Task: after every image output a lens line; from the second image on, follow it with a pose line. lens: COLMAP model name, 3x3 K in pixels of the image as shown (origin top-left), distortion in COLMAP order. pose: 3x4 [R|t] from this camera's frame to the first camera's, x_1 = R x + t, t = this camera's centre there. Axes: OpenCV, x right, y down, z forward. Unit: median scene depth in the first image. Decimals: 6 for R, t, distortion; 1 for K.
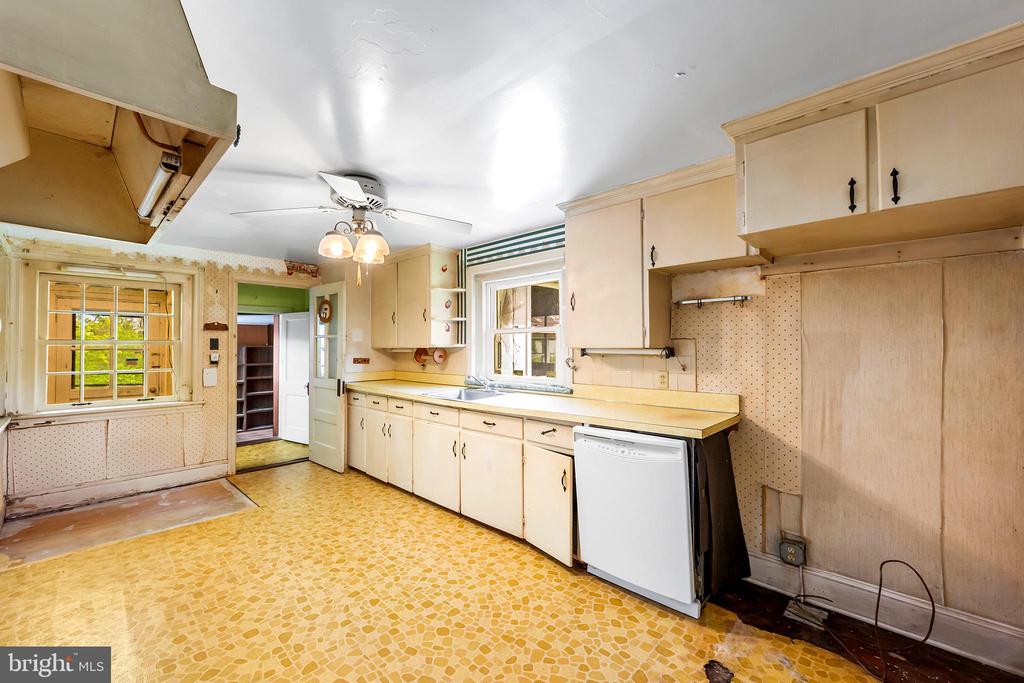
lens RADIAL K [[414.1, 0, 513.5], [0, 414.1, 339.7], [0, 0, 1]] dist [0.013520, -0.000942]
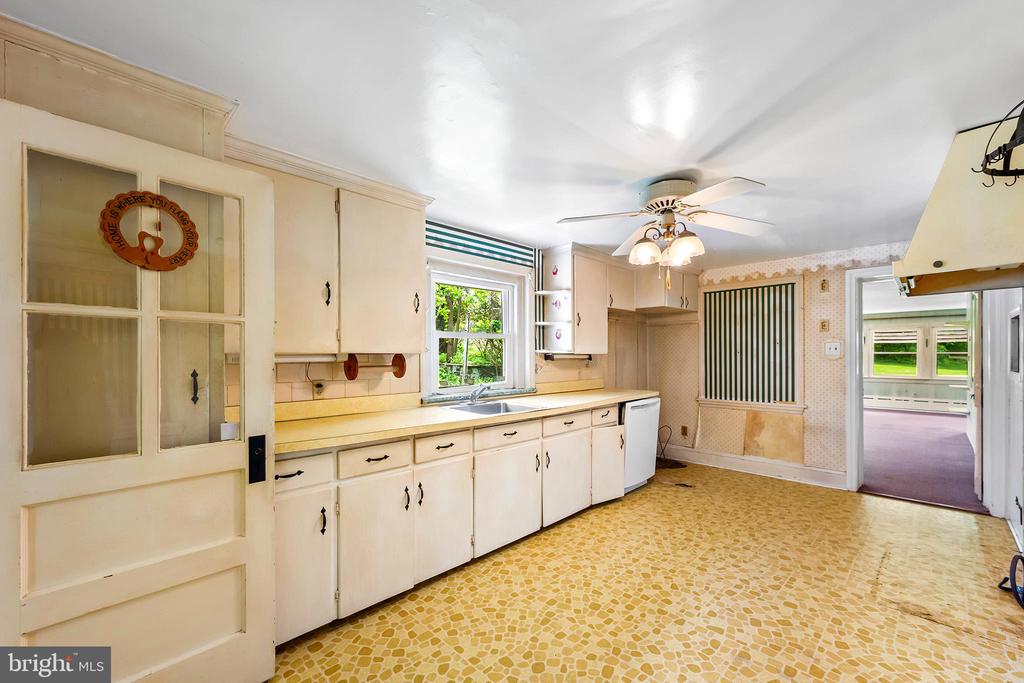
lens RADIAL K [[414.1, 0, 510.6], [0, 414.1, 356.5], [0, 0, 1]] dist [0.013520, -0.000942]
pose [[0.029118, -0.000599, 0.999576, -1.343450], [-0.020105, 0.999797, 0.001185, 0.032946], [-0.999374, -0.020131, 0.029100, 1.311993]]
